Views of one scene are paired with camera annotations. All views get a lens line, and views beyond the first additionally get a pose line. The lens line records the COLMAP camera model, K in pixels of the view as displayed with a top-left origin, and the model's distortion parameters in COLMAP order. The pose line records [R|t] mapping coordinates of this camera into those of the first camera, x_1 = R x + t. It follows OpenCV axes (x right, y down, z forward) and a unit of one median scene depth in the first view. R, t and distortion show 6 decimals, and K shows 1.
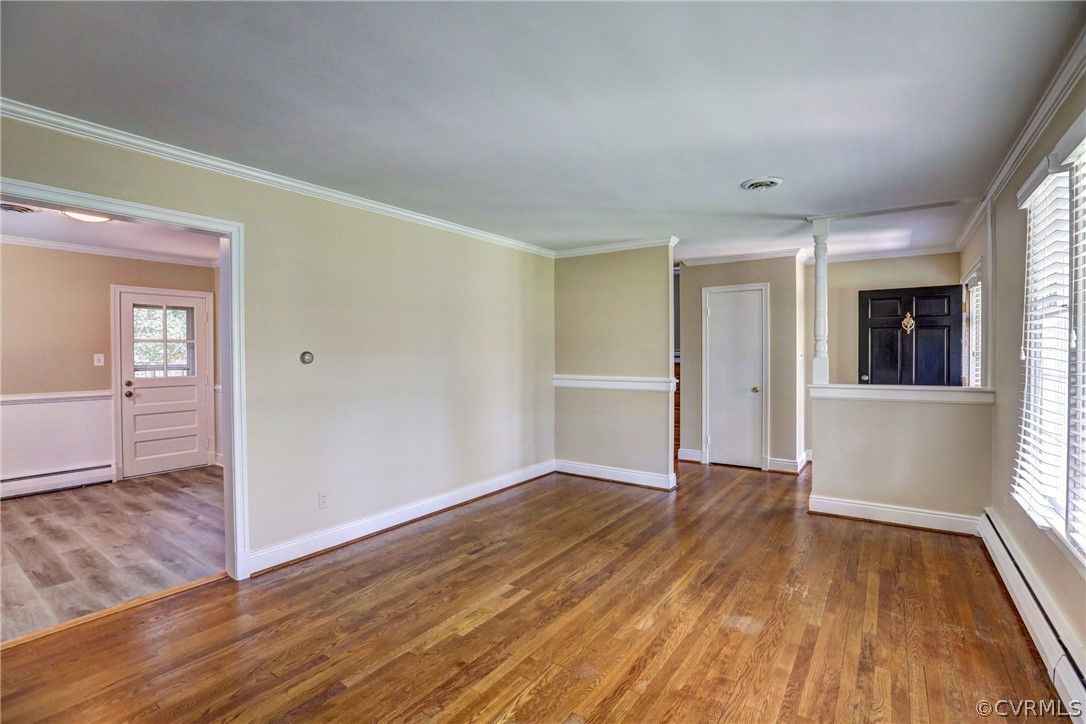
lens RADIAL K [[495.8, 0, 547.6], [0, 495.8, 358.7], [0, 0, 1]] dist [-0.043164, 0.013102]
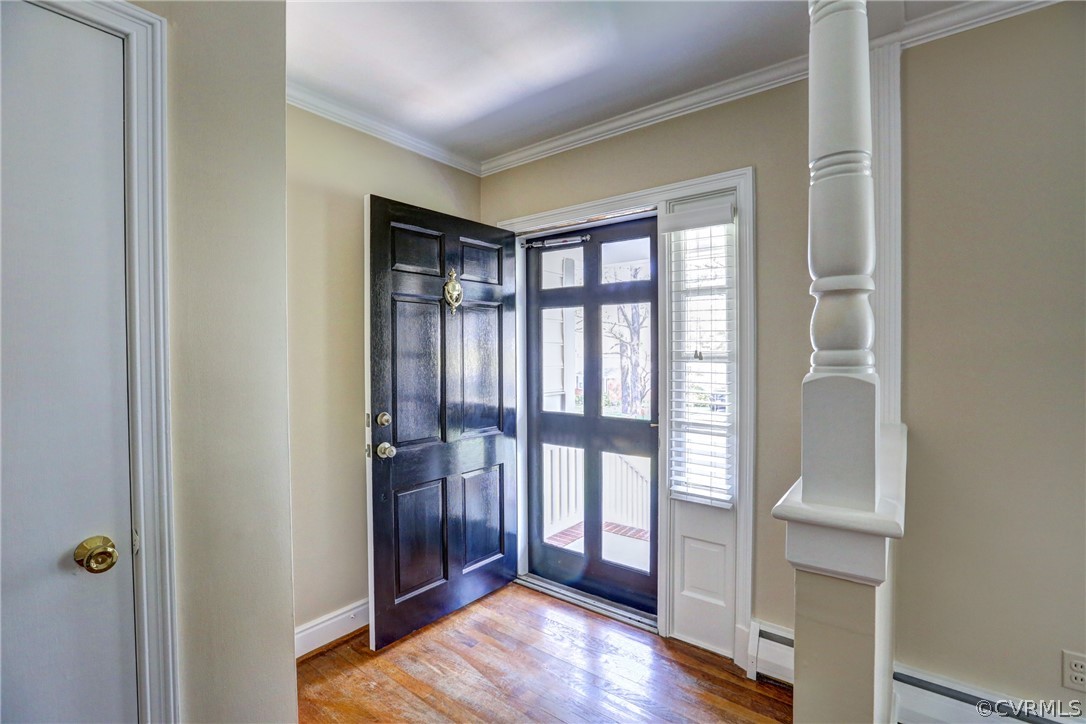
lens RADIAL K [[495.8, 0, 539.4], [0, 495.8, 357.4], [0, 0, 1]] dist [-0.043164, 0.013102]
pose [[0.051307, -0.009050, 0.998642, 0.352584], [0.015853, 0.999840, 0.008247, -0.016400], [-0.998557, 0.015408, 0.051442, 1.162805]]
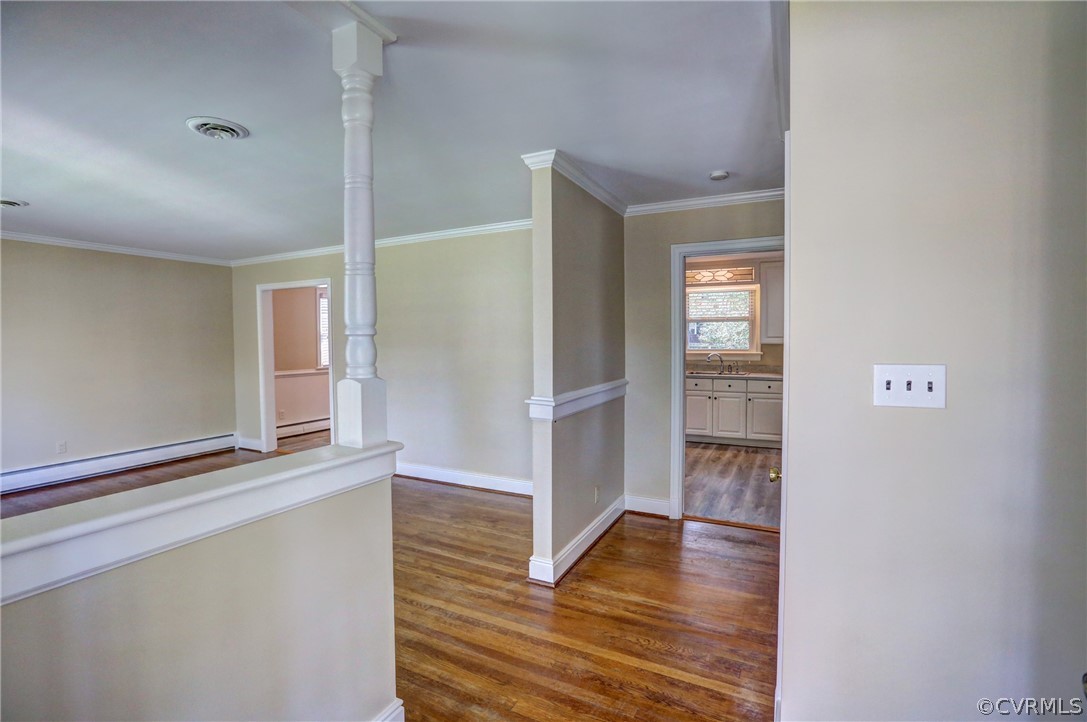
lens RADIAL K [[496.3, 0, 543.2], [0, 496.3, 361.0], [0, 0, 1]] dist [-0.043164, 0.013102]
pose [[0.141390, 0.048647, -0.988758, 1.014859], [-0.006456, 0.998816, 0.048219, -0.038564], [0.989933, -0.000434, 0.141537, 1.129358]]
